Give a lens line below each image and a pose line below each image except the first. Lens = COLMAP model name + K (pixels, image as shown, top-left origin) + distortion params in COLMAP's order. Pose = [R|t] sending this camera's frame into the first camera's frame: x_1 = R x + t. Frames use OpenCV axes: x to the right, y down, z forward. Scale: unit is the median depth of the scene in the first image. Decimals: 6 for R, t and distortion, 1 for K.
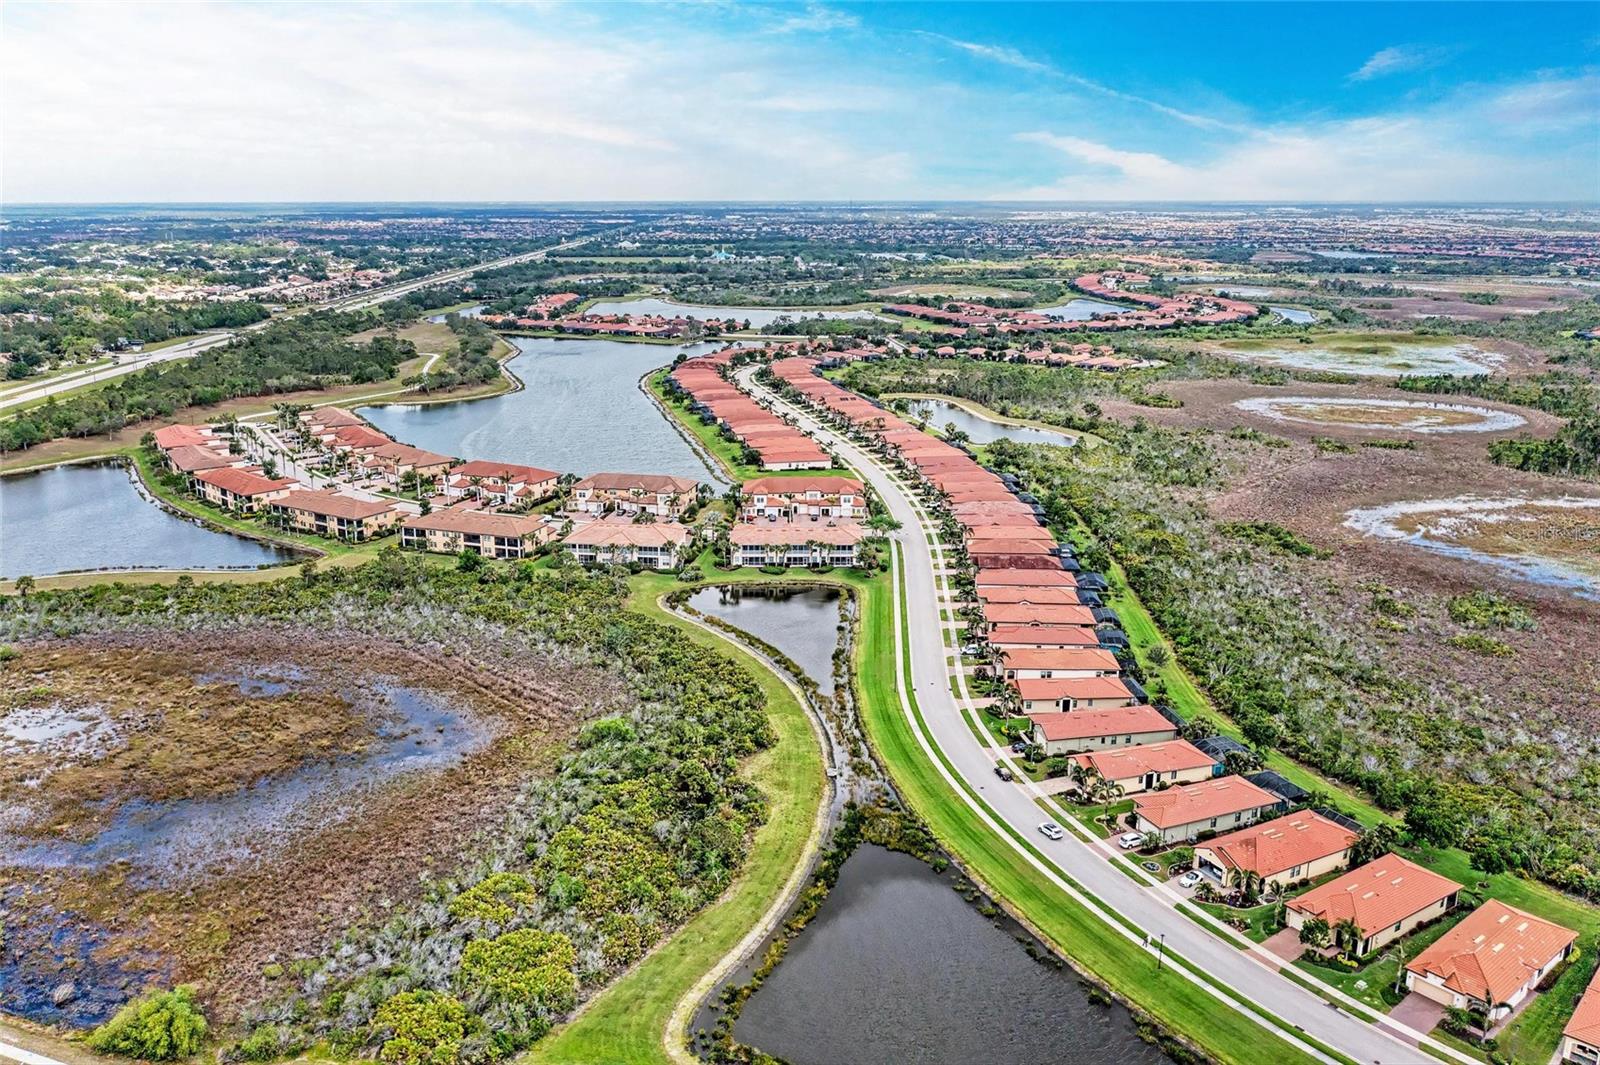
lens RADIAL K [[1253.2, 0, 833.6], [0, 1253.2, 547.2], [0, 0, 1]] dist [-0.004797, -0.001786]
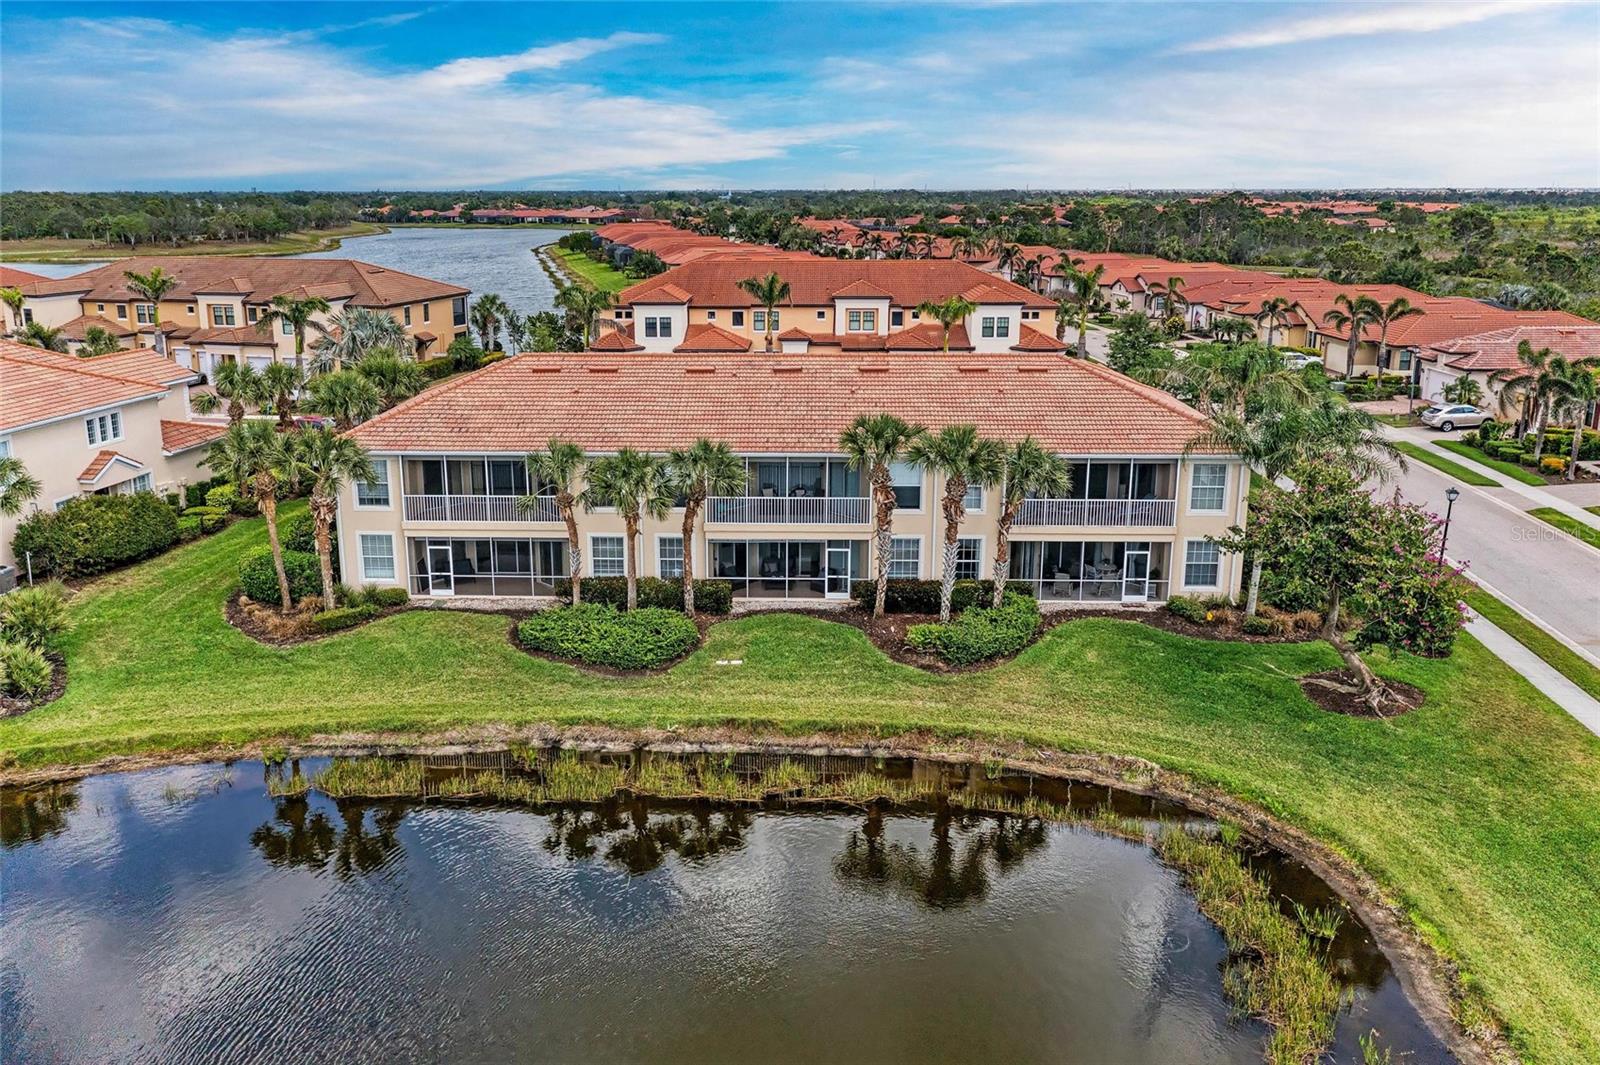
lens RADIAL K [[1283.7, 0, 800.0], [0, 1283.7, 532.5], [0, 0, 1]] dist [-0.004803, 0.008254]
pose [[0.999142, 0.007174, -0.040787, -0.017846], [-0.007547, 0.999931, -0.008980, 0.006879], [0.040720, 0.009280, 0.999127, 0.723591]]
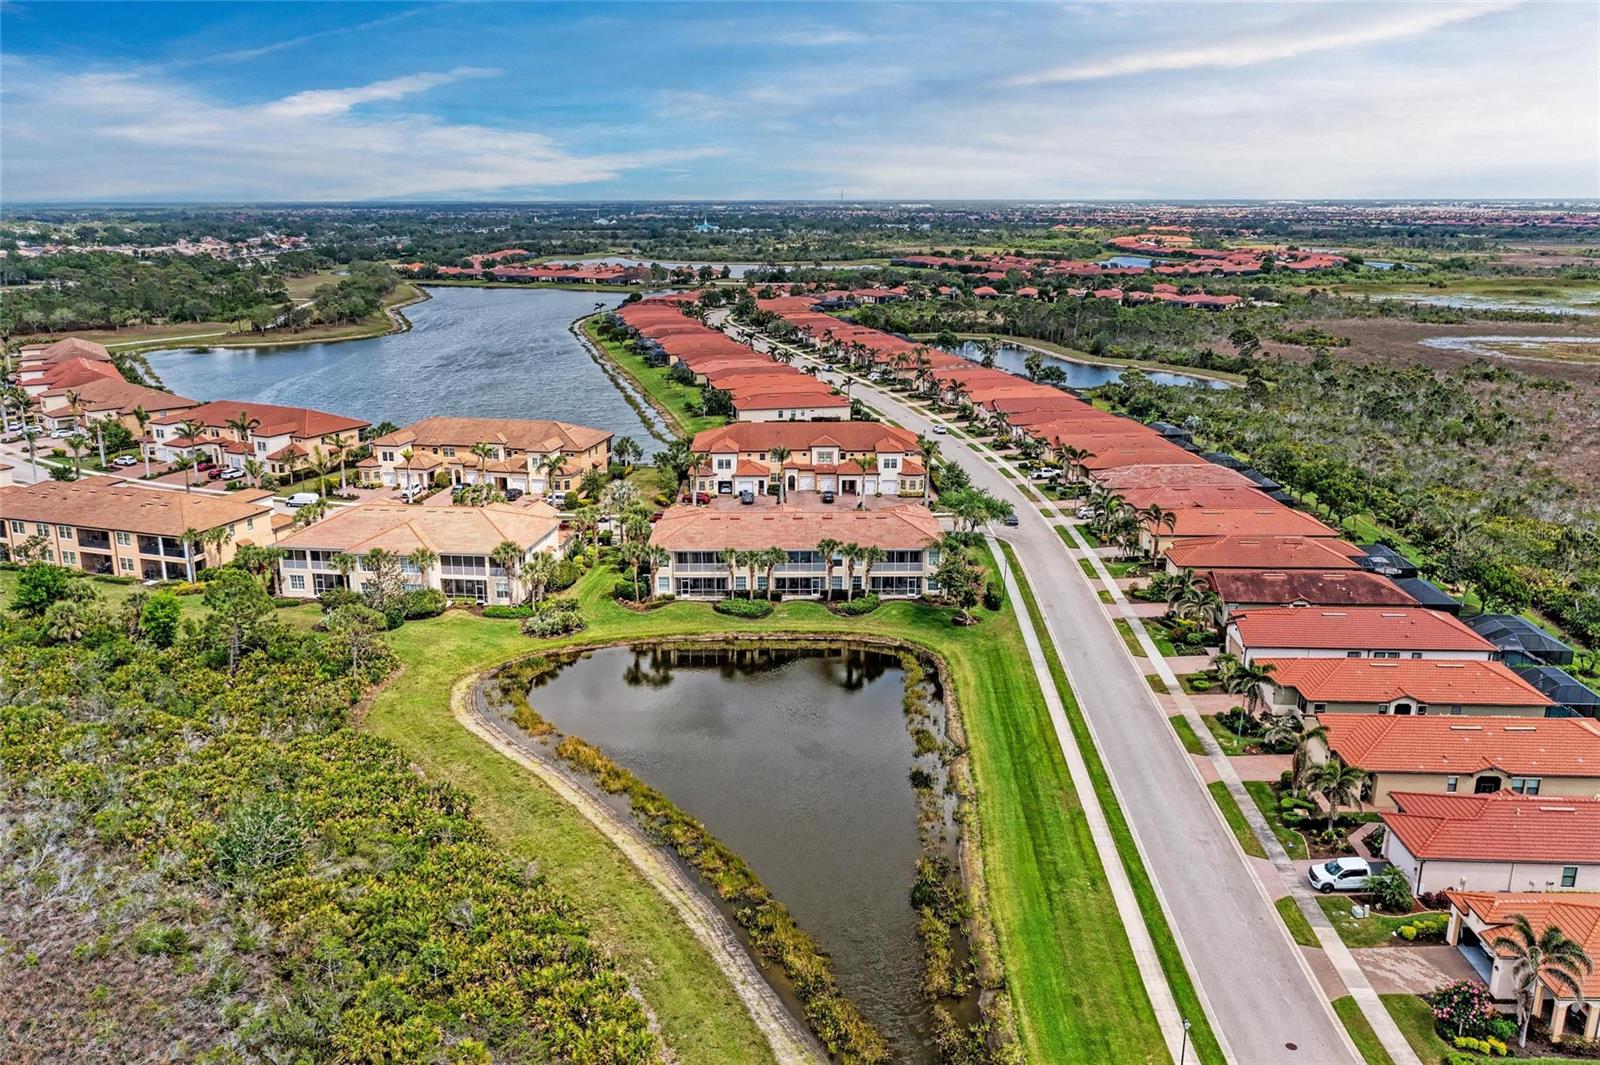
lens RADIAL K [[1268.5, 0, 830.2], [0, 1268.5, 532.5], [0, 0, 1]] dist [-0.003063, 0.003806]
pose [[0.999983, -0.003456, 0.004621, -0.016594], [0.003515, 0.999912, -0.012817, -0.002059], [-0.004576, 0.012833, 0.999907, 0.463334]]
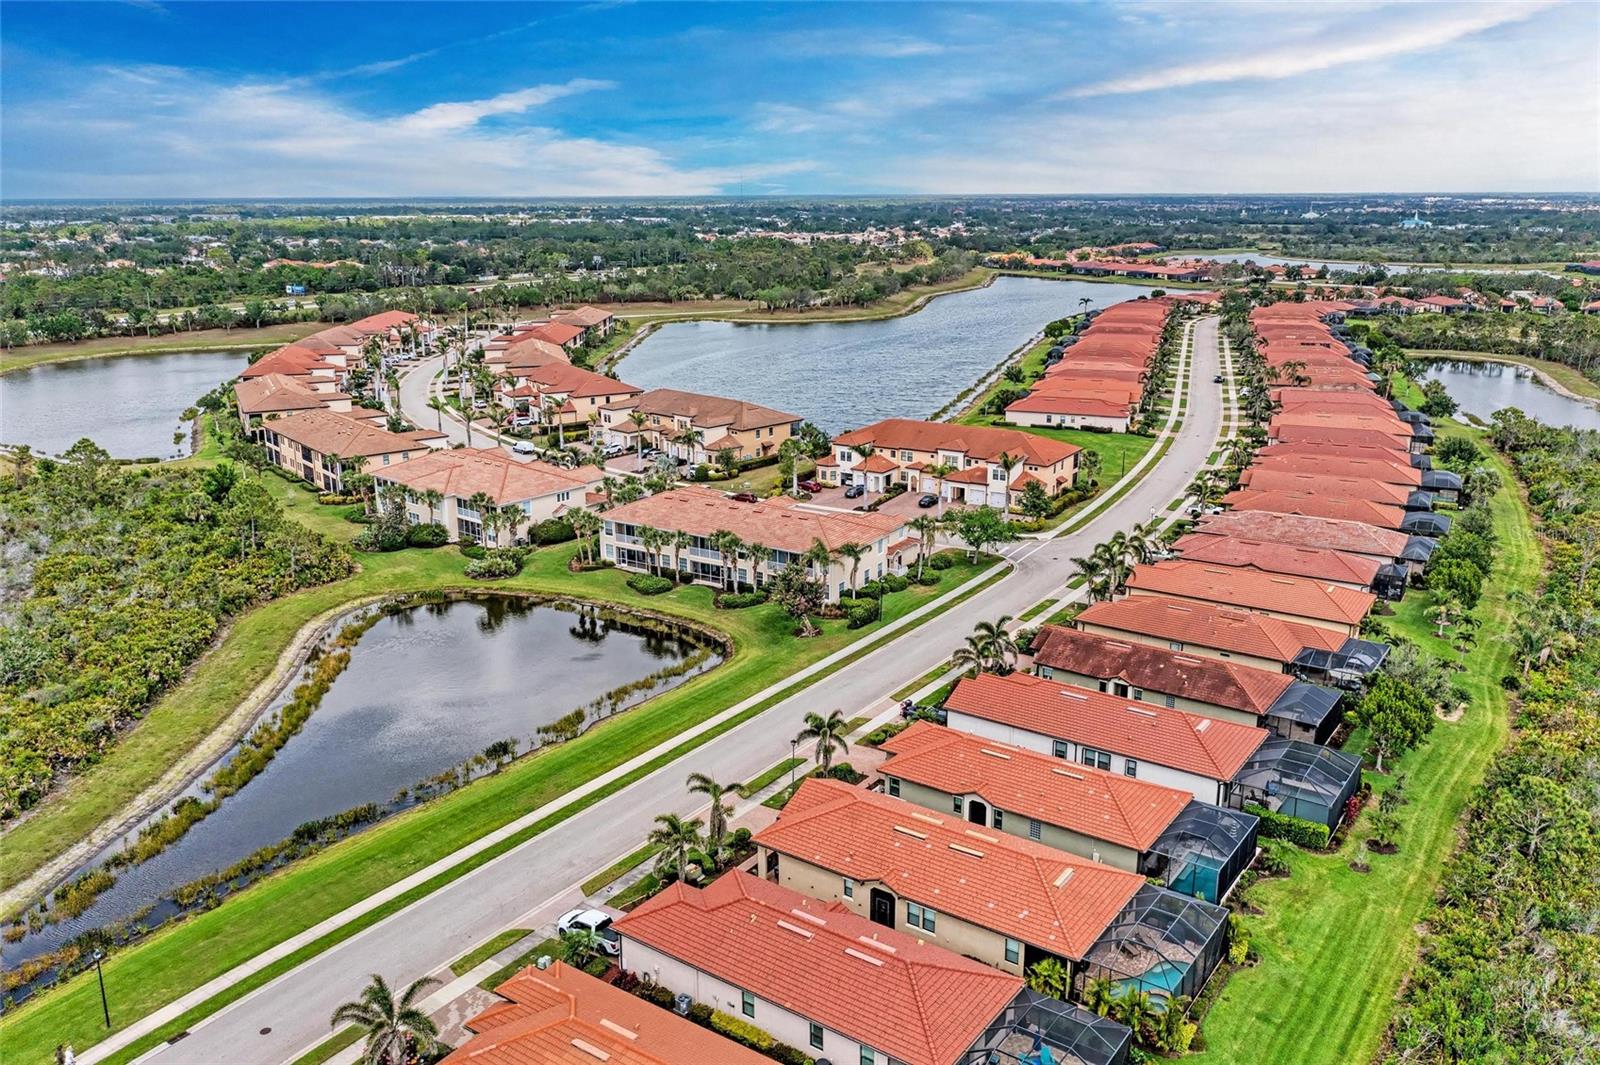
lens RADIAL K [[1283.7, 0, 800.0], [0, 1283.7, 532.5], [0, 0, 1]] dist [-0.004803, 0.008254]
pose [[0.841328, 0.136008, -0.523134, 0.205937], [-0.141582, 0.989485, 0.029554, -0.018747], [0.521653, 0.049201, 0.851738, 0.525046]]
